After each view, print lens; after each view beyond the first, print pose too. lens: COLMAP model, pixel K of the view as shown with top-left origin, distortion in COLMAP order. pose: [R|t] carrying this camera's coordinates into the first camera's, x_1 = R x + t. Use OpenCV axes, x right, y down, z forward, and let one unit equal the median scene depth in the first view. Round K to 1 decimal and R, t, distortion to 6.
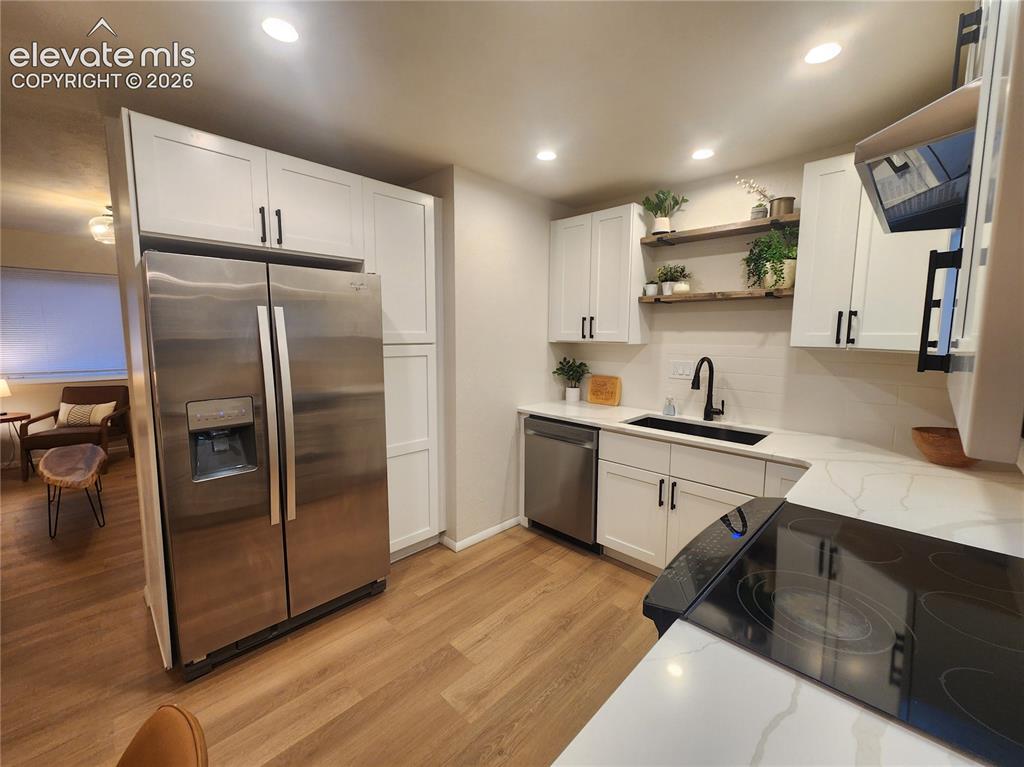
lens RADIAL K [[426.4, 0, 513.3], [0, 426.4, 375.4], [0, 0, 1]] dist [-0.000680, -0.000008]
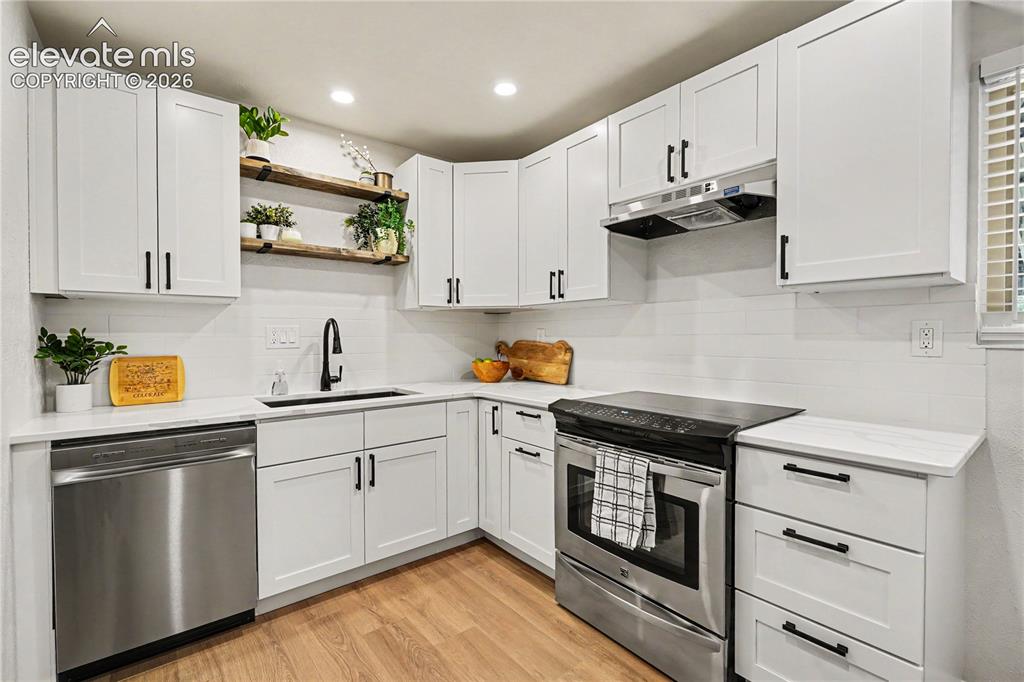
lens RADIAL K [[455.2, 0, 512.0], [0, 455.2, 341.0], [0, 0, 1]] dist [0.001106, 0.000258]
pose [[0.128300, -0.022169, 0.991488, -0.437572], [0.105928, 0.994337, 0.008526, 0.035446], [-0.986062, 0.103933, 0.129921, 0.492831]]
